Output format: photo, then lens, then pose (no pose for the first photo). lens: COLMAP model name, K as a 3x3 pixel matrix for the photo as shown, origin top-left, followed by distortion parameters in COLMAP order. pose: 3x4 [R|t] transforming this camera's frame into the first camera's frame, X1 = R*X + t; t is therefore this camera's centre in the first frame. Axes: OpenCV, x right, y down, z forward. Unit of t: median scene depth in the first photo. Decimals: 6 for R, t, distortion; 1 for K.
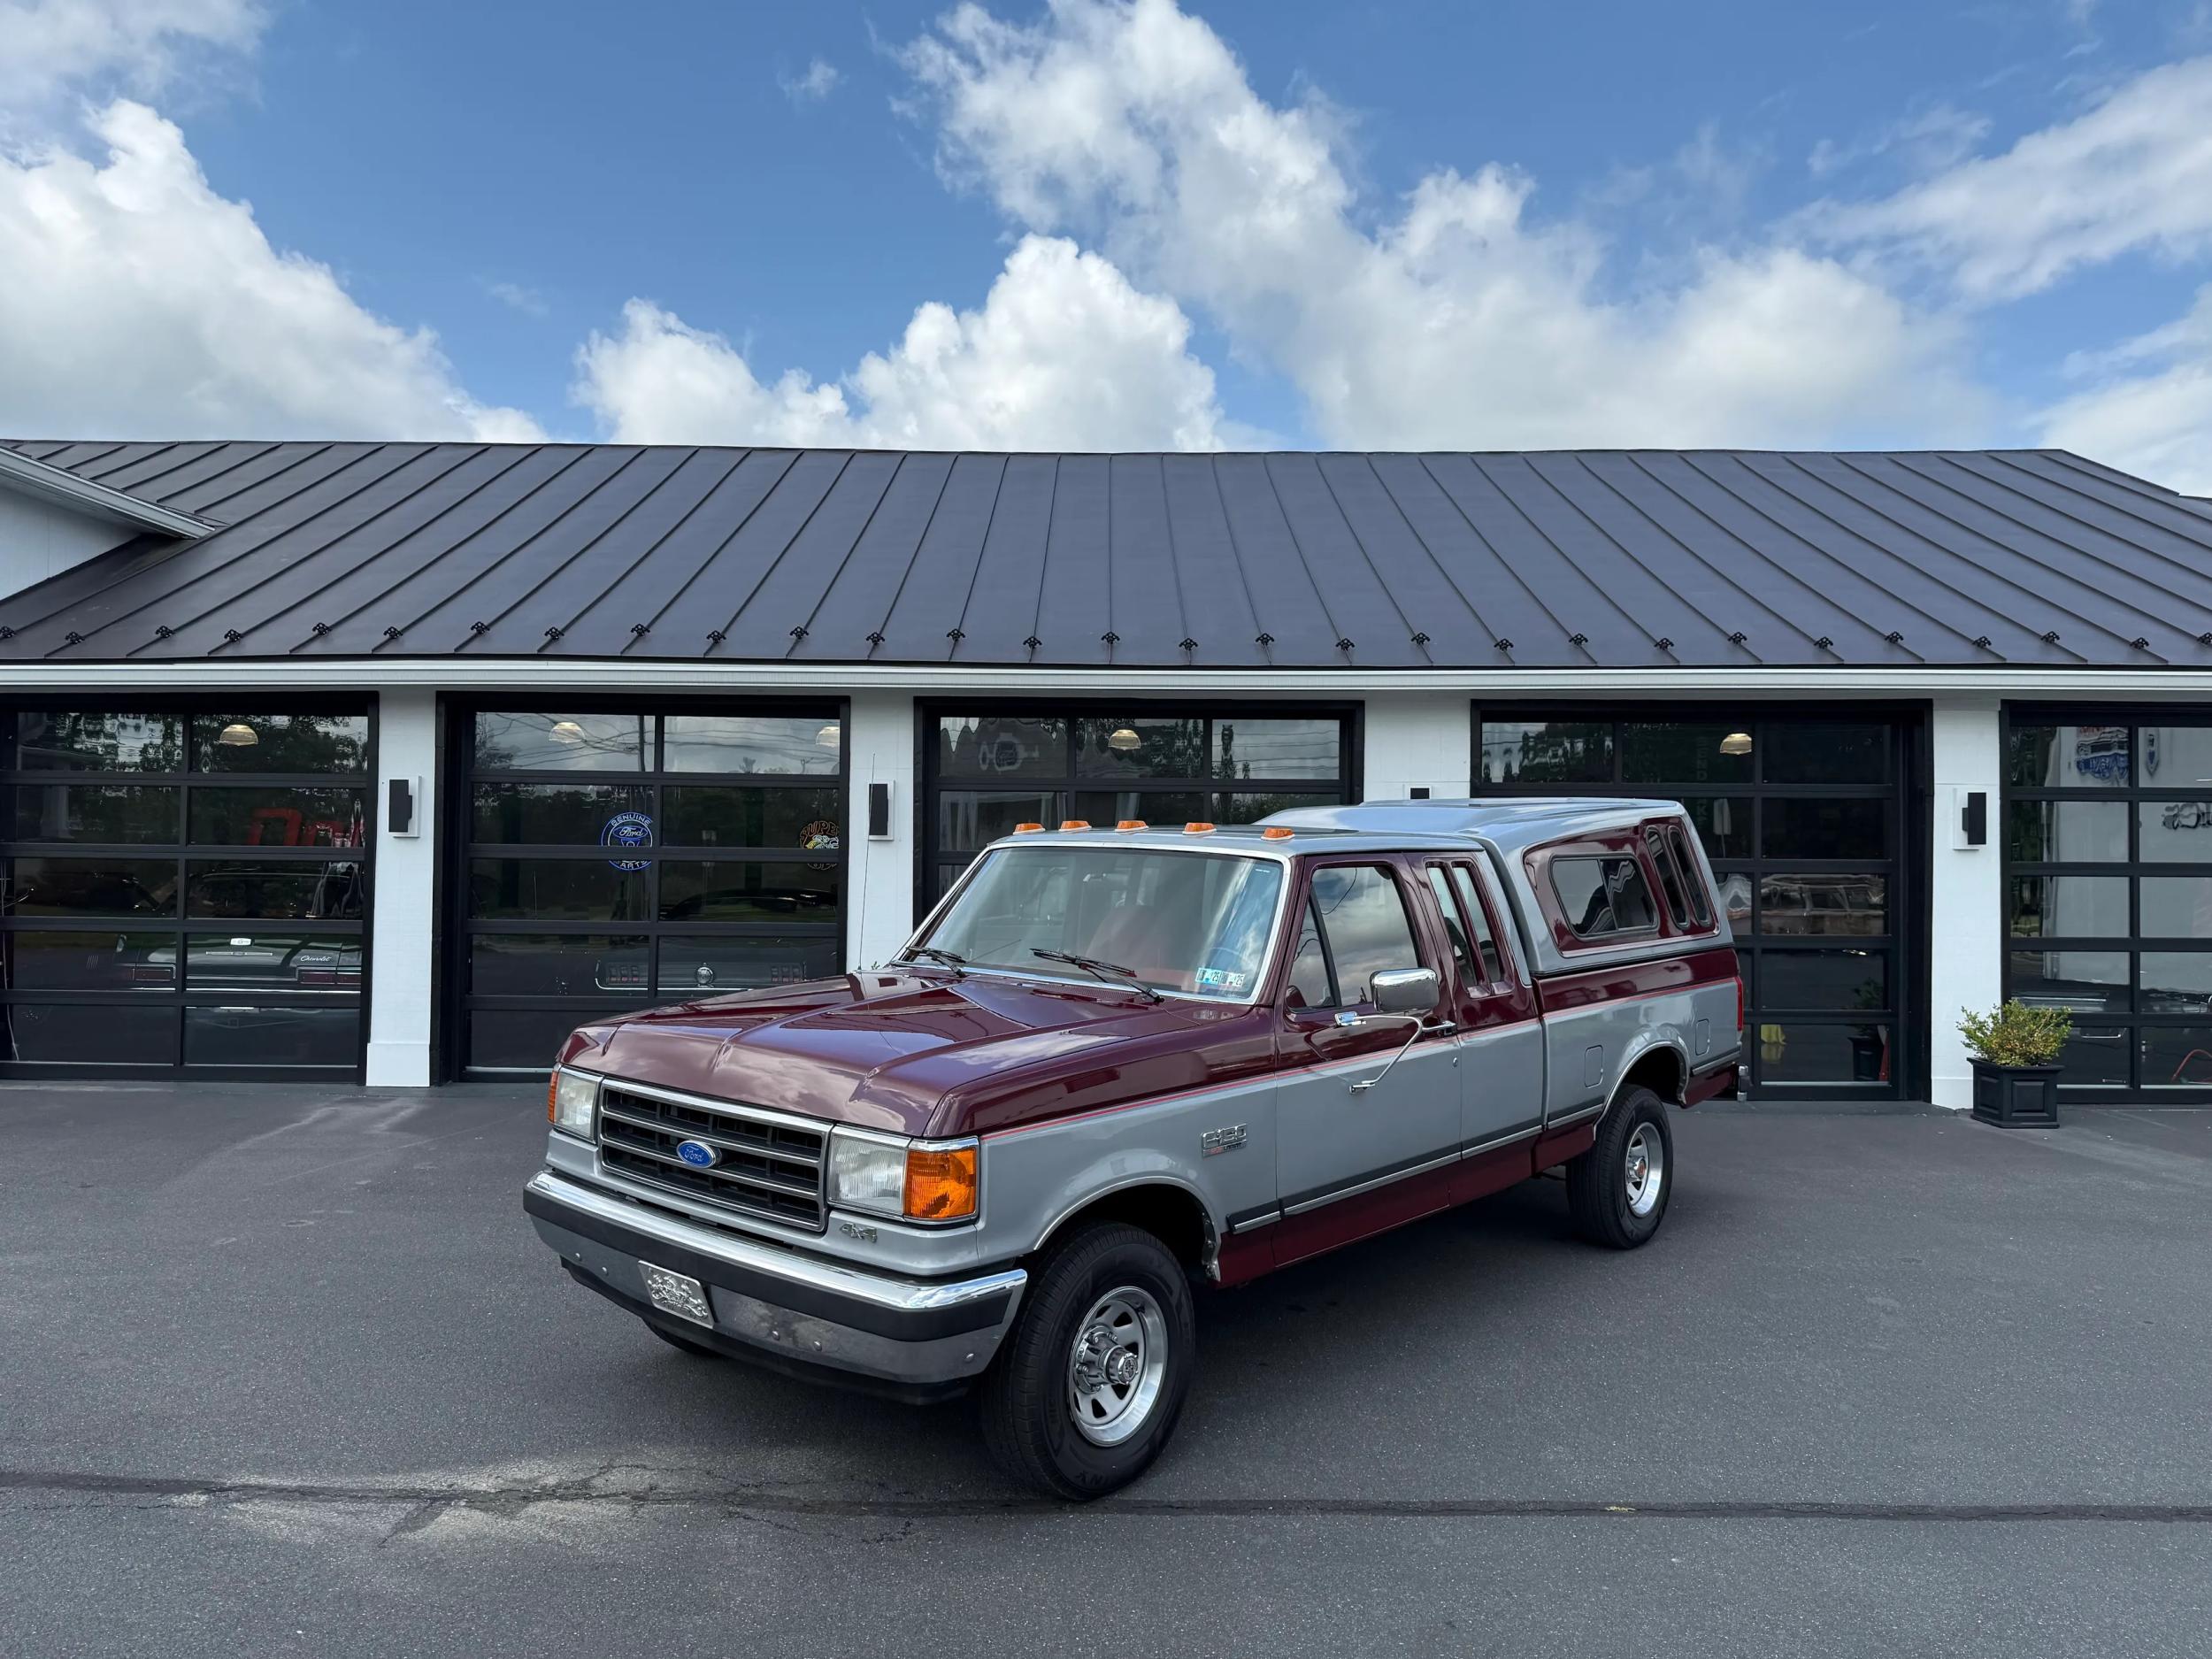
lens RADIAL K [[1589.3, 0, 1104.1], [0, 1589.3, 837.8], [0, 0, 1]] dist [0.043392, -0.075514]
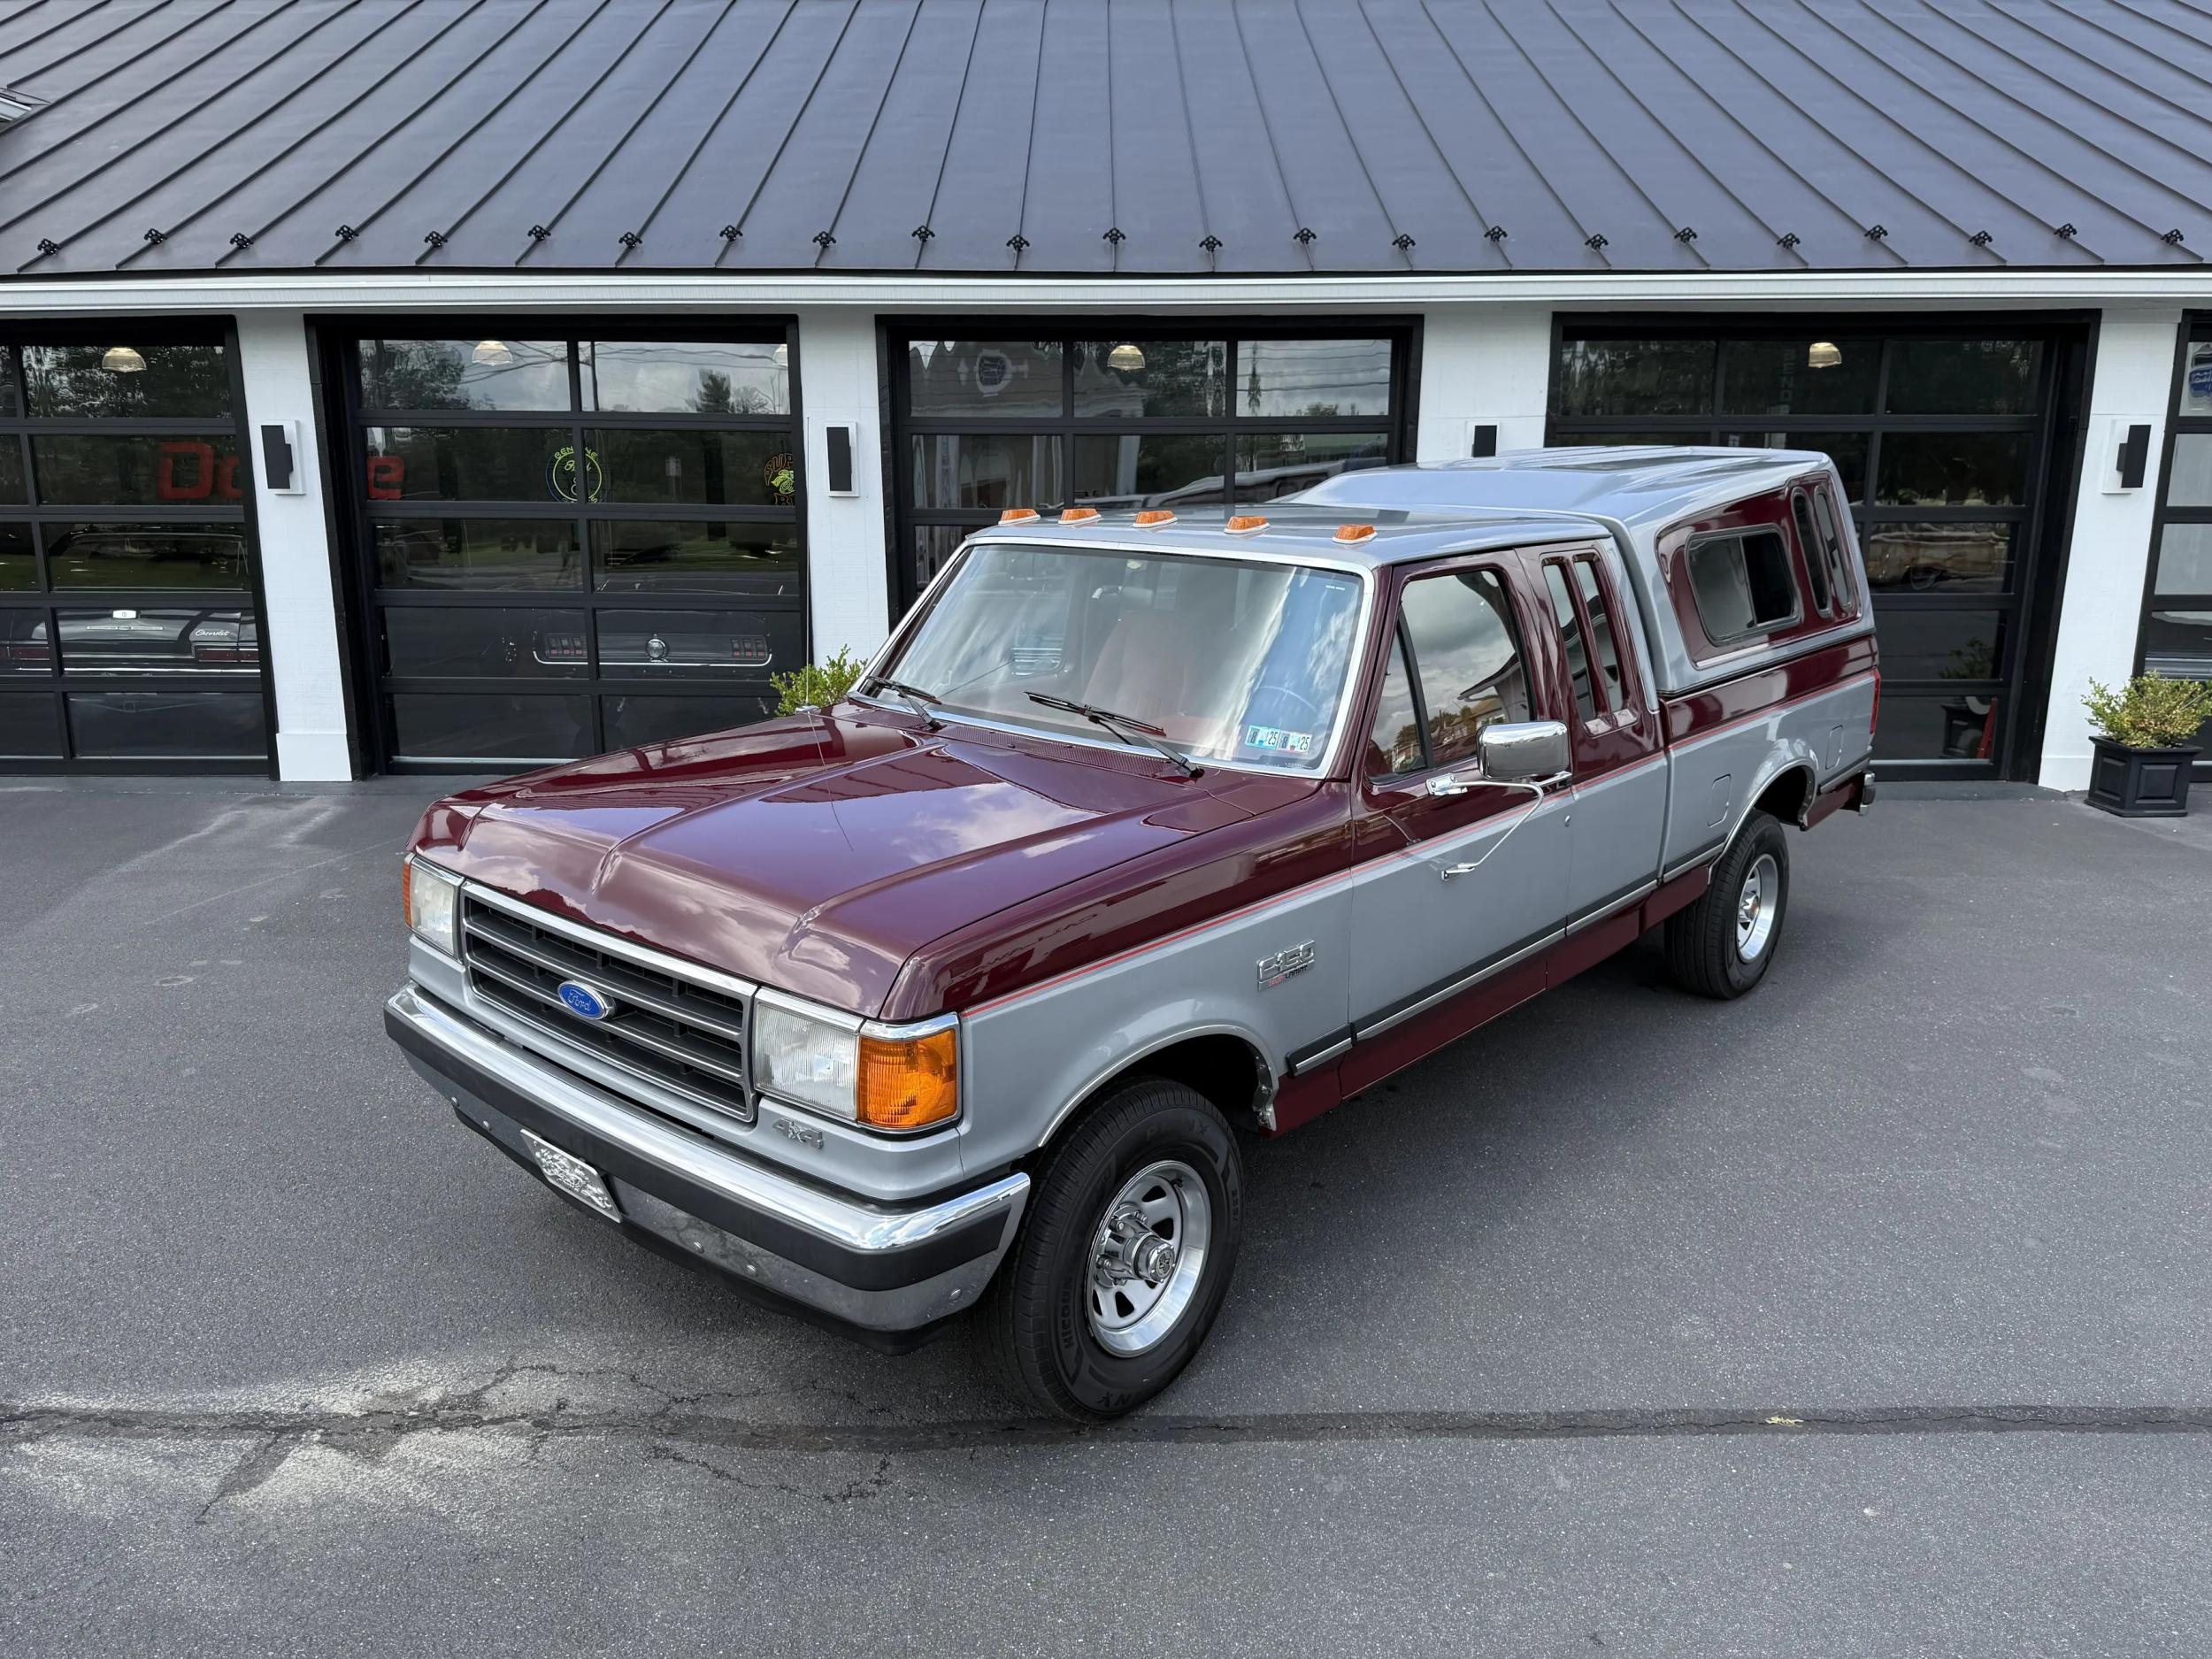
lens RADIAL K [[1616.2, 0, 1098.0], [0, 1616.2, 845.0], [0, 0, 1]] dist [0.004157, -0.010637]
pose [[0.999964, -0.008260, -0.001778, -0.011004], [0.008446, 0.971214, 0.238060, -0.041866], [-0.000239, -0.238066, 0.971249, 0.240821]]
